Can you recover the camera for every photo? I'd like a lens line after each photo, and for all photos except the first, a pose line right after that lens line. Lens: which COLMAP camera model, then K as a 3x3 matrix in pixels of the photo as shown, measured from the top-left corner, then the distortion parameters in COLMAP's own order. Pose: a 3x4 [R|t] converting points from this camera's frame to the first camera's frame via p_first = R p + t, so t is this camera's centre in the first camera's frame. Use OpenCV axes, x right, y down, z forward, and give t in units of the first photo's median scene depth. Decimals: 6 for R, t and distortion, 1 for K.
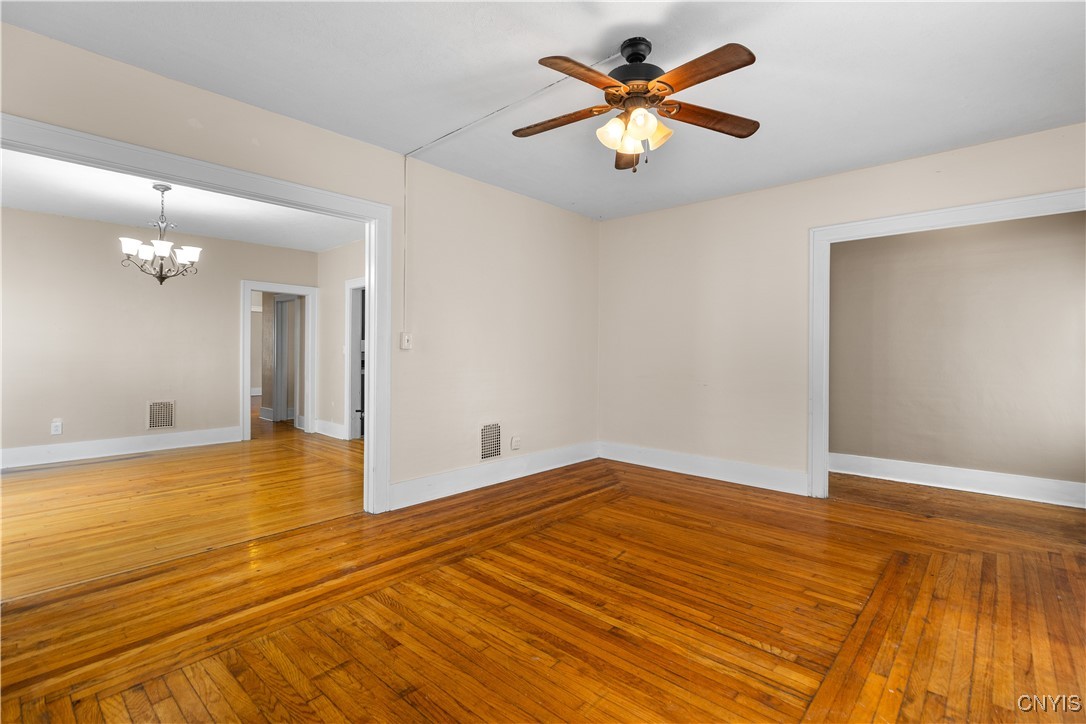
lens RADIAL K [[502.6, 0, 548.1], [0, 502.6, 354.4], [0, 0, 1]] dist [0.005138, 0.000322]
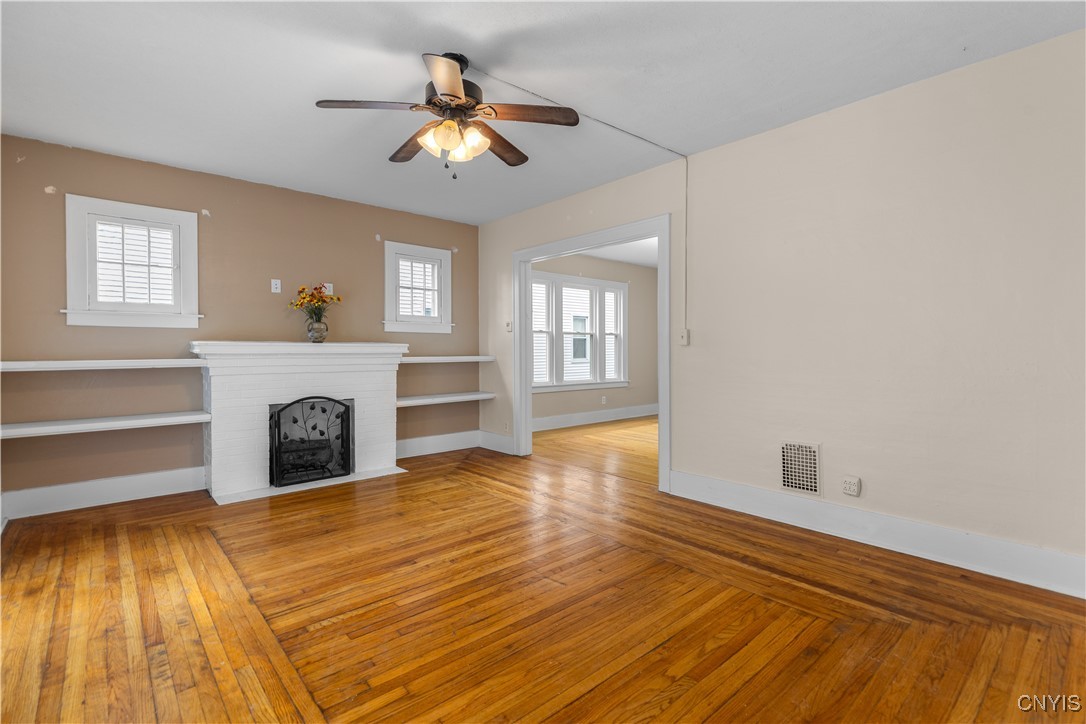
lens RADIAL K [[502.6, 0, 545.3], [0, 502.6, 356.6], [0, 0, 1]] dist [0.005138, 0.000322]
pose [[-0.111692, 0.010301, -0.993690, 1.223812], [-0.003613, 0.999935, 0.010772, 0.007956], [0.993736, 0.004794, -0.111647, 1.327014]]
